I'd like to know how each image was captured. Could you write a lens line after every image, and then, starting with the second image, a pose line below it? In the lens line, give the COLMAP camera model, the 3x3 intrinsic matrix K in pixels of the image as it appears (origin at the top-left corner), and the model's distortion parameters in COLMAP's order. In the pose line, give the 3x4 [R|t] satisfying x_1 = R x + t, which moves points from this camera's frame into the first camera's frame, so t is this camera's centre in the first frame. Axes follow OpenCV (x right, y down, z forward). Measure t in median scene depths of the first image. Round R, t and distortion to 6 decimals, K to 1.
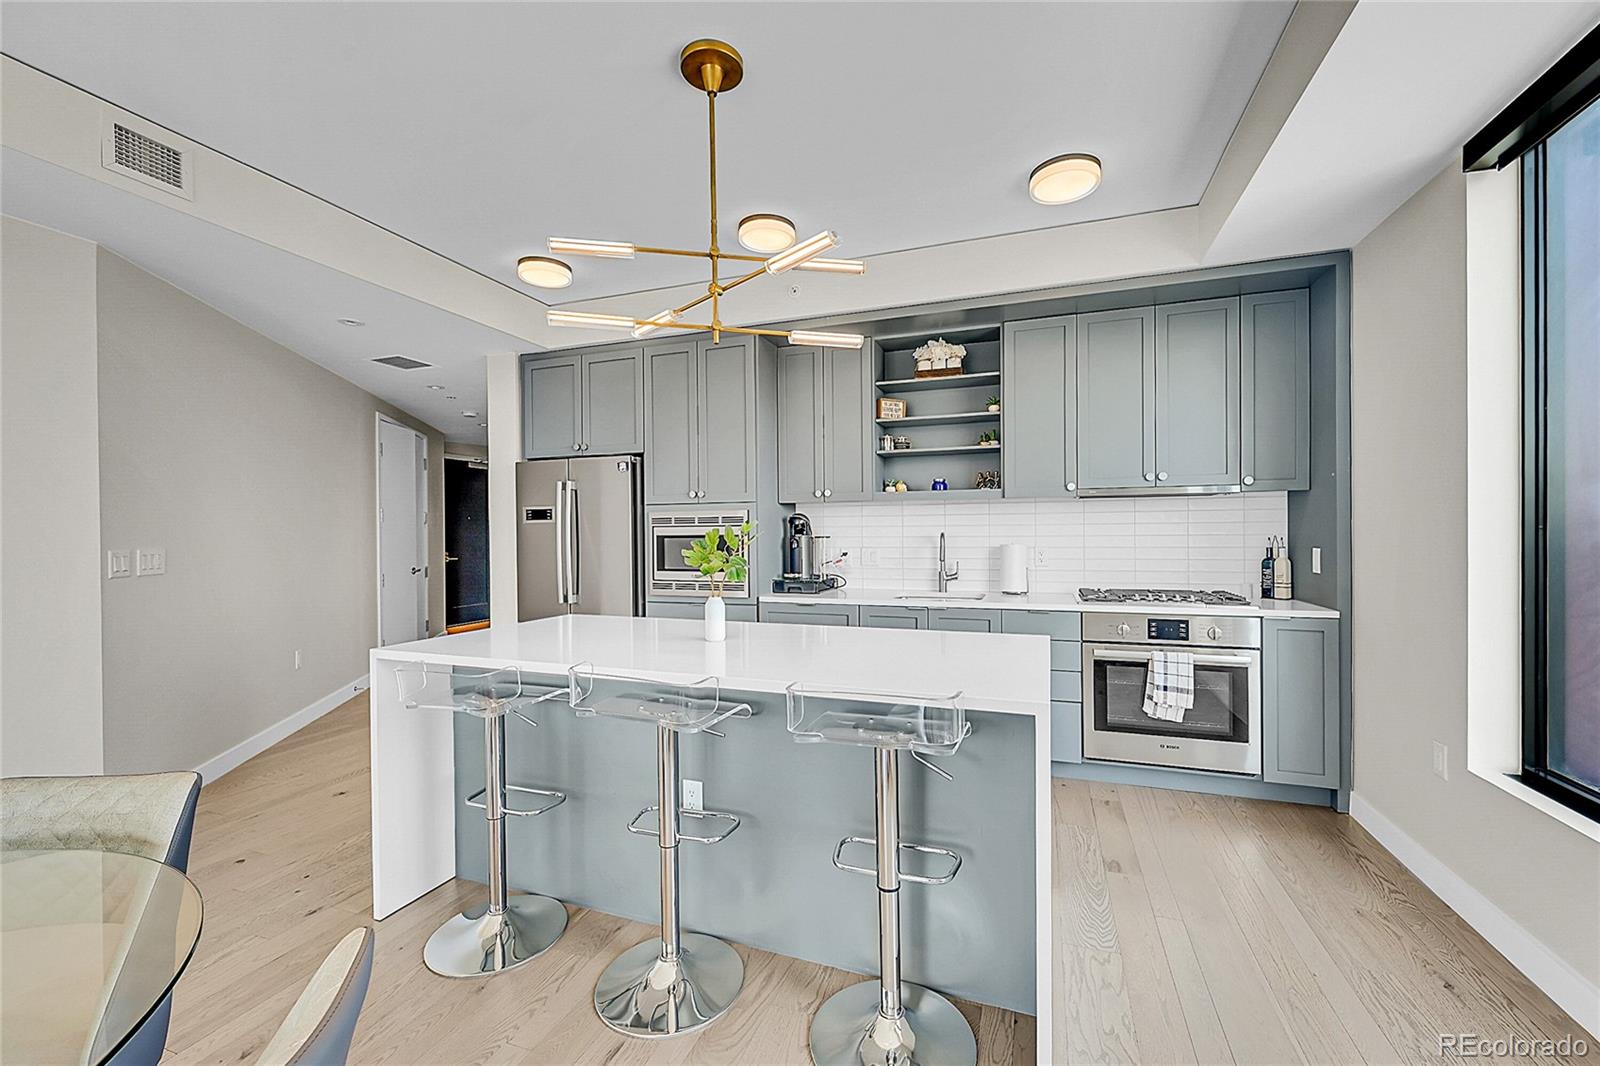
lens RADIAL K [[636.9, 0, 810.8], [0, 636.9, 537.0], [0, 0, 1]] dist [-0.000191, 0.000007]
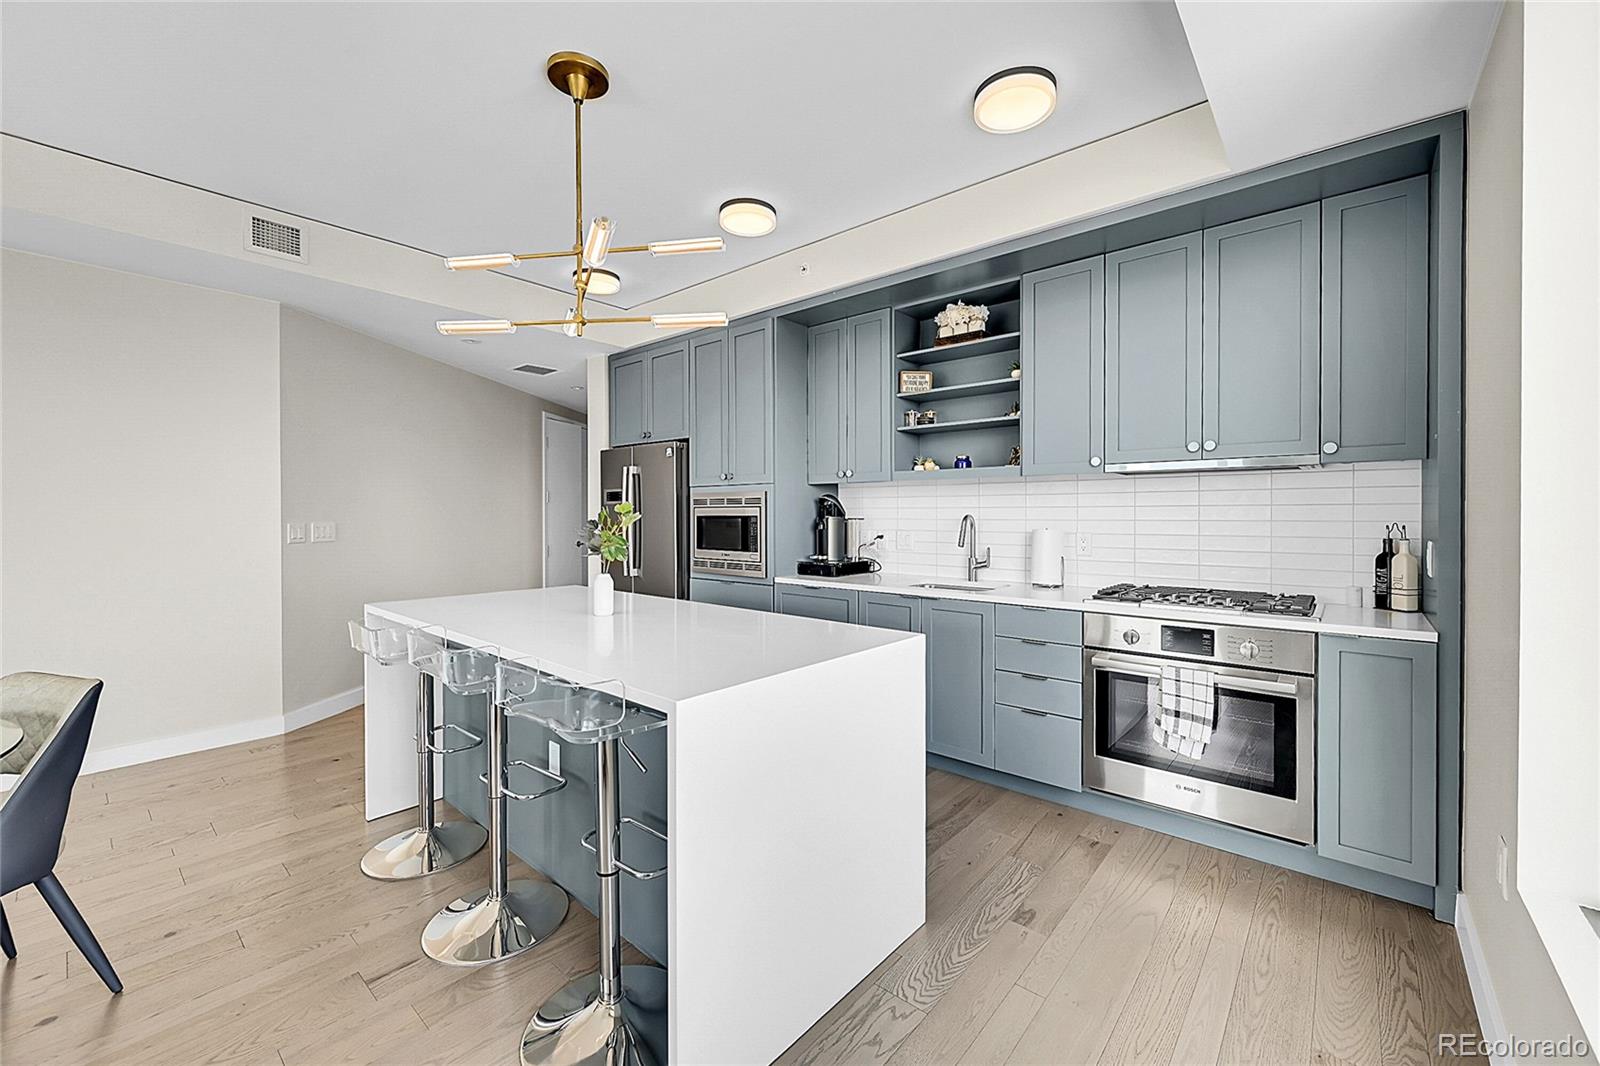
lens RADIAL K [[636.9, 0, 807.1], [0, 636.9, 517.7], [0, 0, 1]] dist [-0.000191, 0.000007]
pose [[0.934706, 0.008952, -0.355309, 0.332513], [-0.009040, 0.999958, 0.001412, -0.002632], [0.355307, 0.001892, 0.934748, 0.079254]]
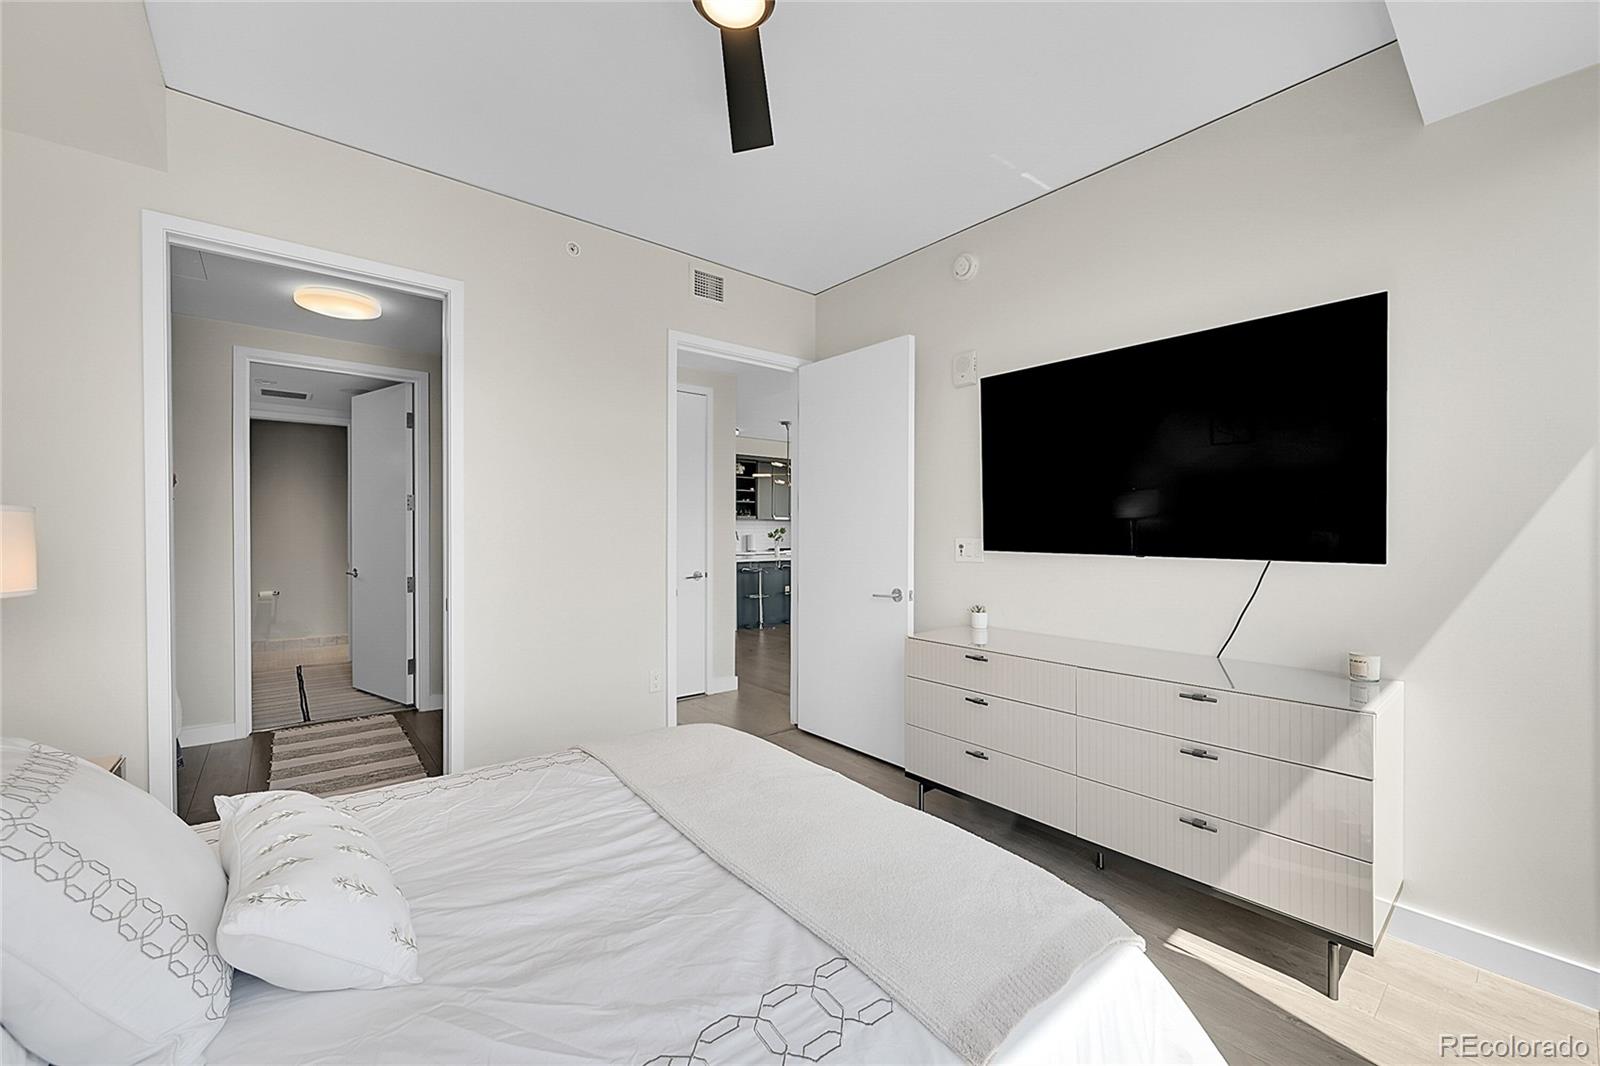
lens RADIAL K [[636.9, 0, 825.3], [0, 636.9, 535.5], [0, 0, 1]] dist [-0.000191, 0.000007]
pose [[0.498995, 0.002711, 0.866601, -2.164572], [-0.001442, 0.999996, -0.002298, 0.022932], [-0.866604, -0.000103, 0.498997, -0.810396]]
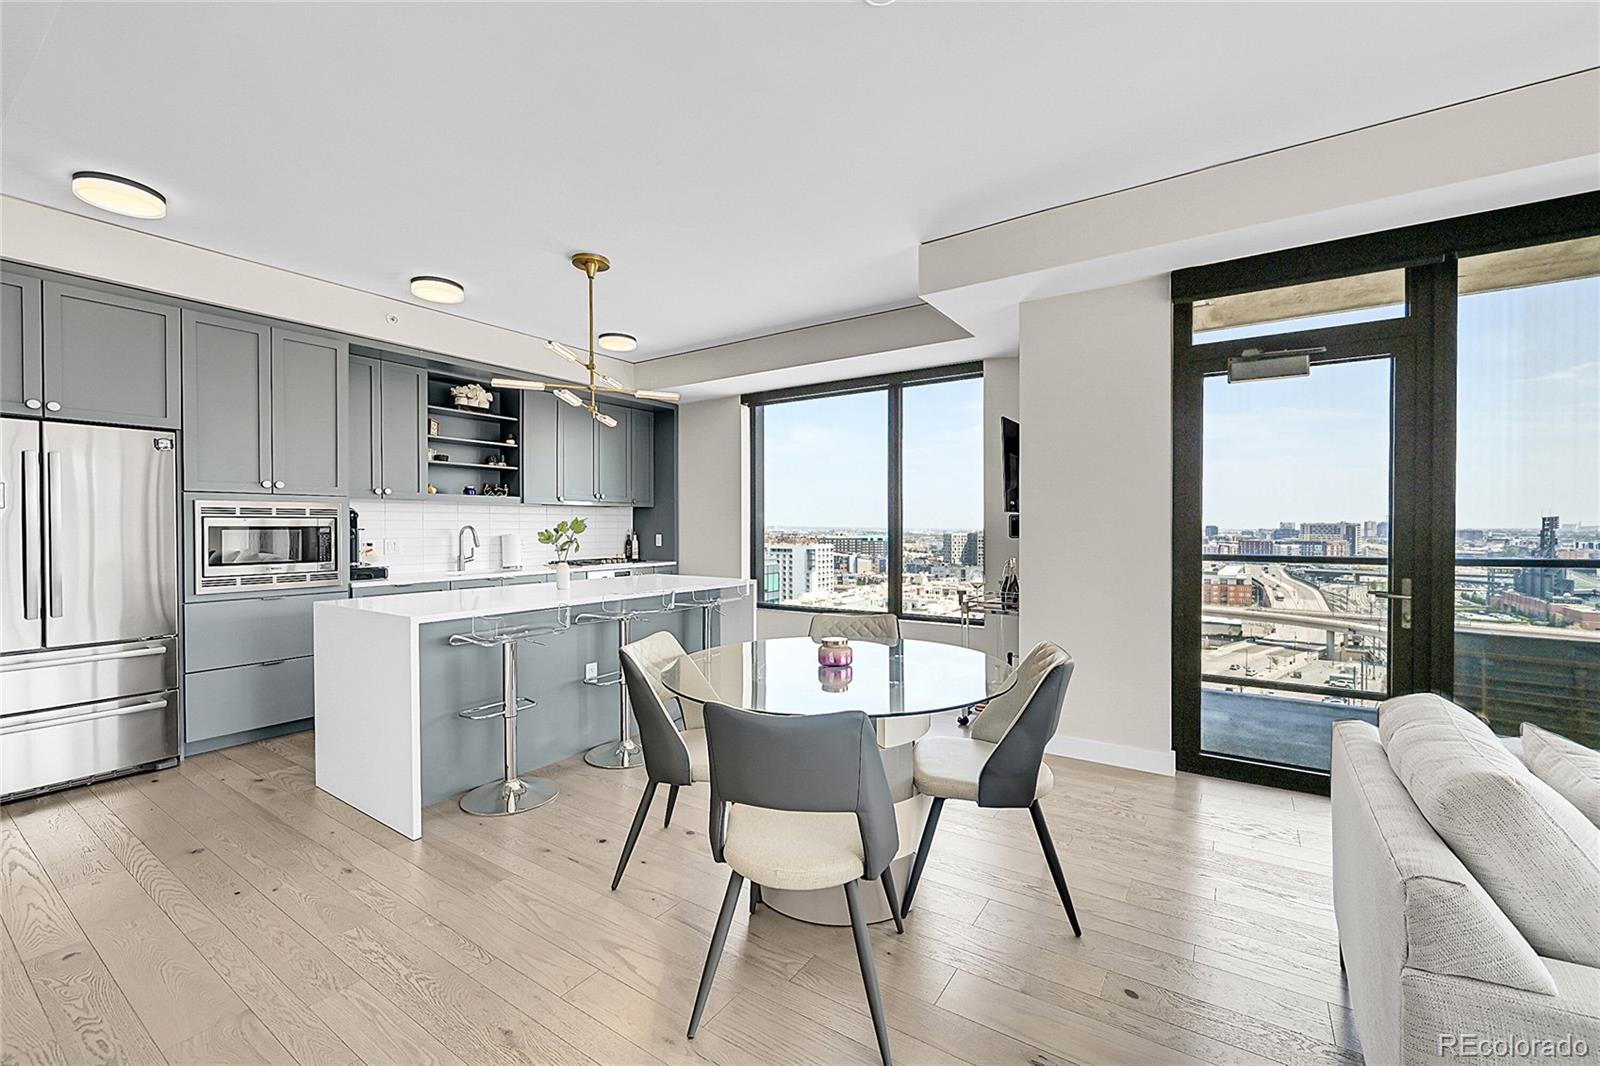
lens RADIAL K [[636.9, 0, 833.1], [0, 636.9, 535.3], [0, 0, 1]] dist [-0.000191, 0.000007]
pose [[0.215294, -0.005977, 0.976531, -1.000186], [0.005941, 0.999971, 0.004811, 0.011174], [-0.976531, 0.004766, 0.215323, -0.046133]]
